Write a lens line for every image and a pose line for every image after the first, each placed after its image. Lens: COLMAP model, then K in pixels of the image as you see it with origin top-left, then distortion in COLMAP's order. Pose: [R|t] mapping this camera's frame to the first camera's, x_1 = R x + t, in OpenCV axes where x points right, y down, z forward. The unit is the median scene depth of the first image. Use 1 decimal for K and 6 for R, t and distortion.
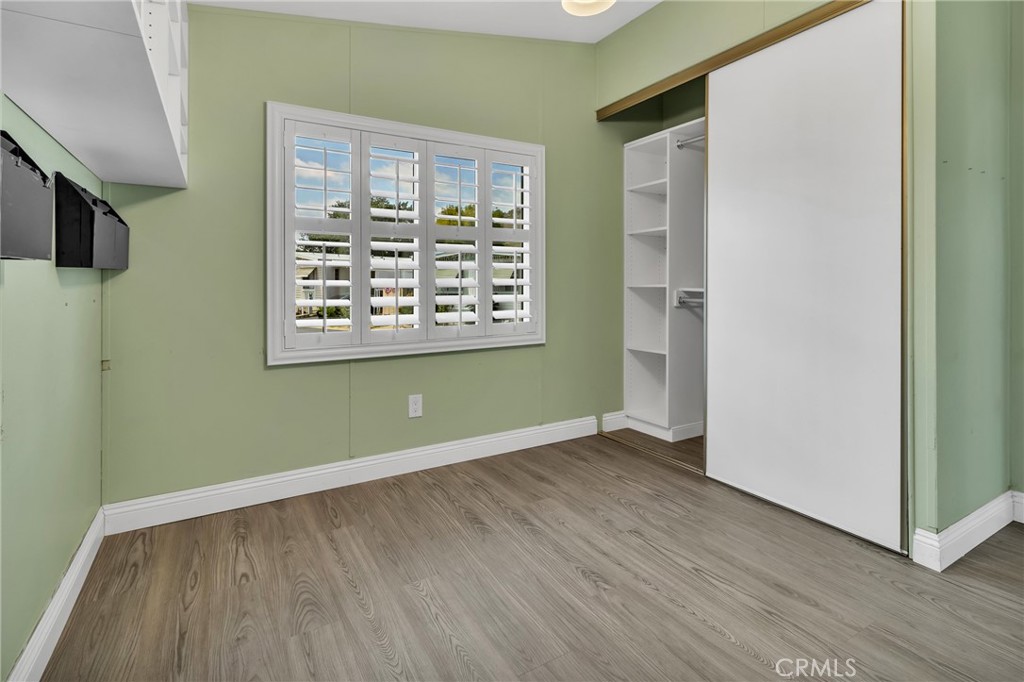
lens RADIAL K [[488.7, 0, 502.7], [0, 488.7, 279.9], [0, 0, 1]] dist [0.002977, 0.000898]
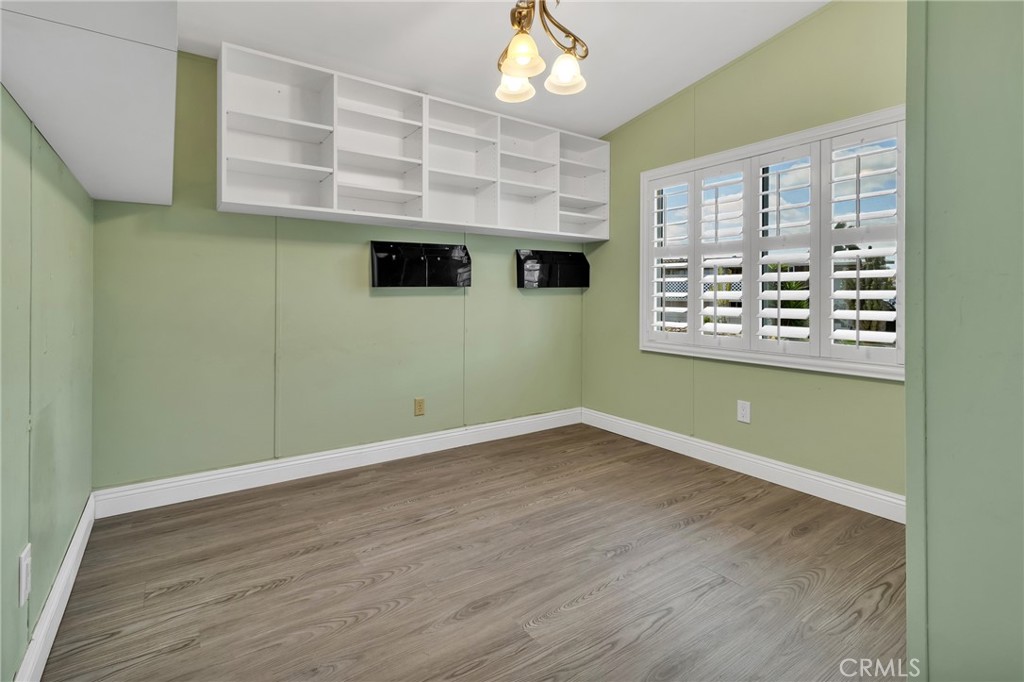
lens RADIAL K [[488.7, 0, 503.9], [0, 488.7, 294.5], [0, 0, 1]] dist [0.002977, 0.000898]
pose [[0.072412, 0.004396, -0.997365, 0.975727], [0.004280, 0.999980, 0.004718, -0.001917], [0.997366, -0.004610, 0.072391, 0.478969]]
